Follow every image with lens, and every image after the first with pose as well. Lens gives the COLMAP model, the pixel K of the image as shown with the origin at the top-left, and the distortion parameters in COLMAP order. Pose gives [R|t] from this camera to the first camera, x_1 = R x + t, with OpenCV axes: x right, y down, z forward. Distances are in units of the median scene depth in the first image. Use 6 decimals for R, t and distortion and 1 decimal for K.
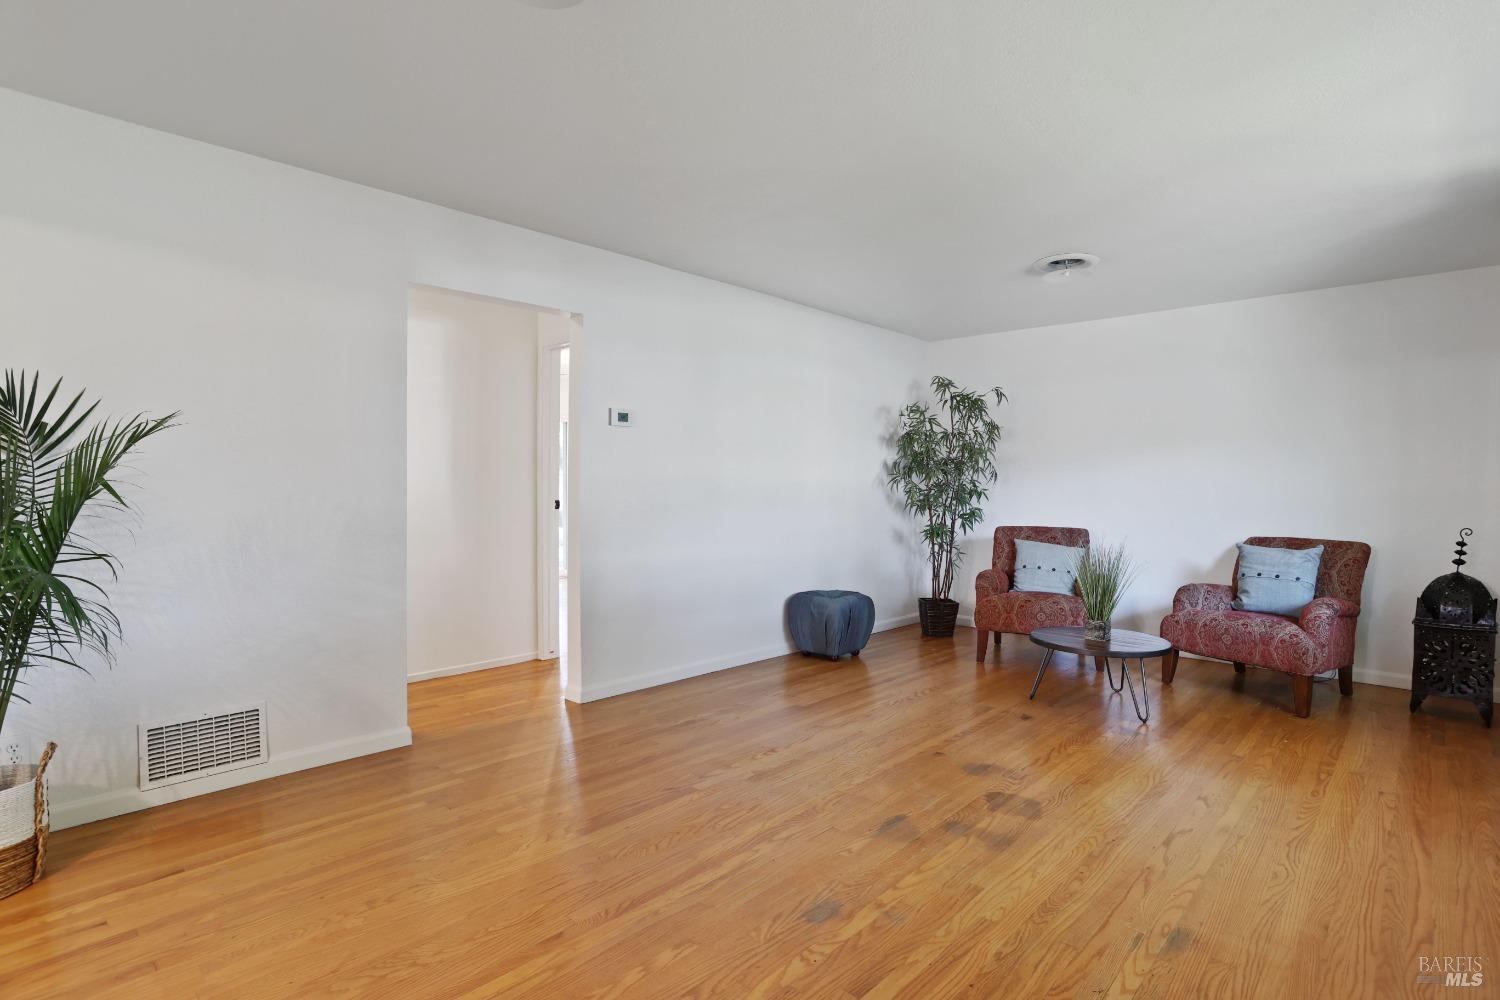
lens RADIAL K [[757.3, 0, 774.8], [0, 757.3, 490.4], [0, 0, 1]] dist [-0.072544, 0.032362]
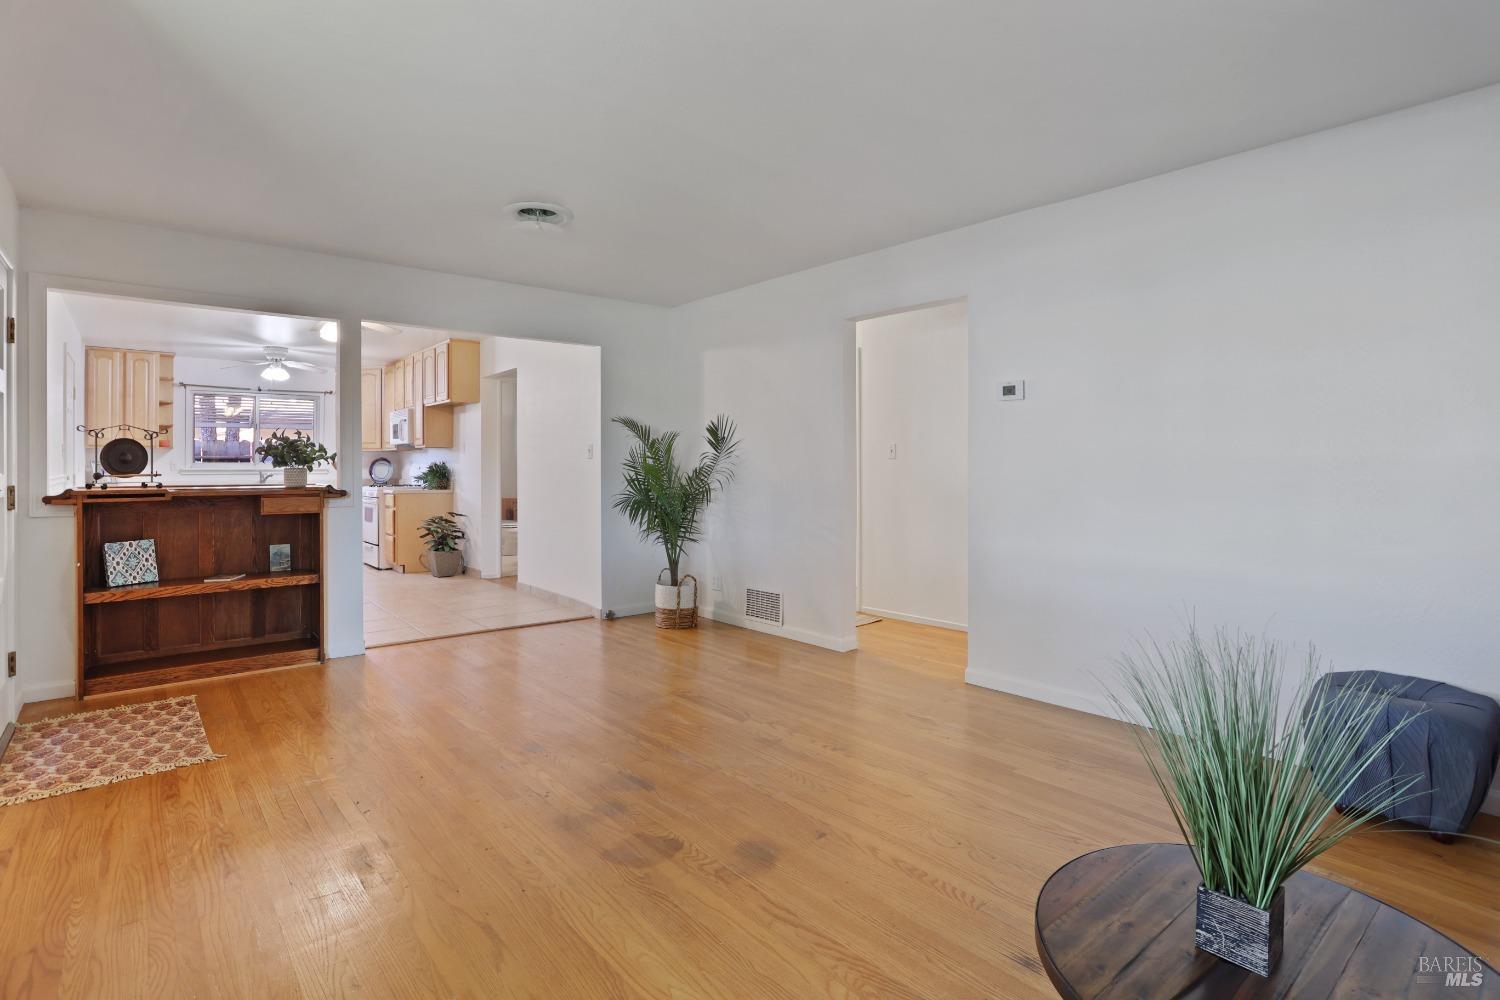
lens RADIAL K [[754.1, 0, 751.2], [0, 754.1, 472.3], [0, 0, 1]] dist [-0.073178, 0.033965]
pose [[-0.138670, 0.000466, -0.990339, 0.749721], [-0.014934, 0.999885, 0.002562, 0.004118], [0.990226, 0.015145, -0.138647, 0.828750]]
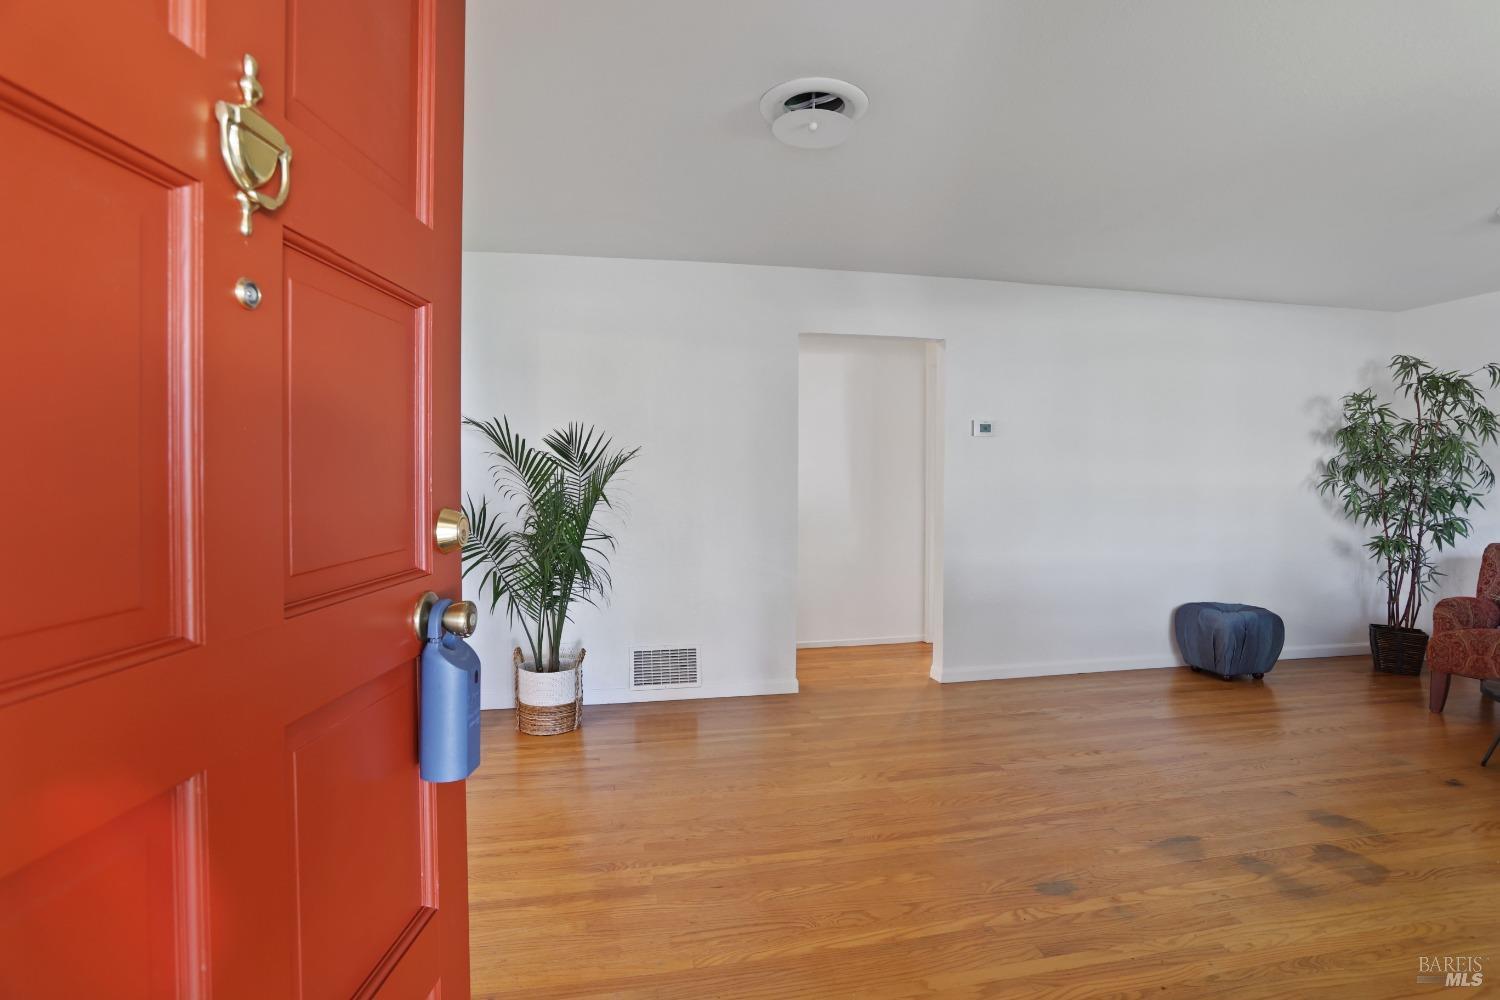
lens RADIAL K [[754.1, 0, 751.2], [0, 754.1, 472.3], [0, 0, 1]] dist [-0.073178, 0.033965]
pose [[0.804060, -0.004167, -0.594534, 0.178768], [-0.003166, 0.999931, -0.011290, -0.019706], [0.594540, 0.010961, 0.803992, -0.079920]]
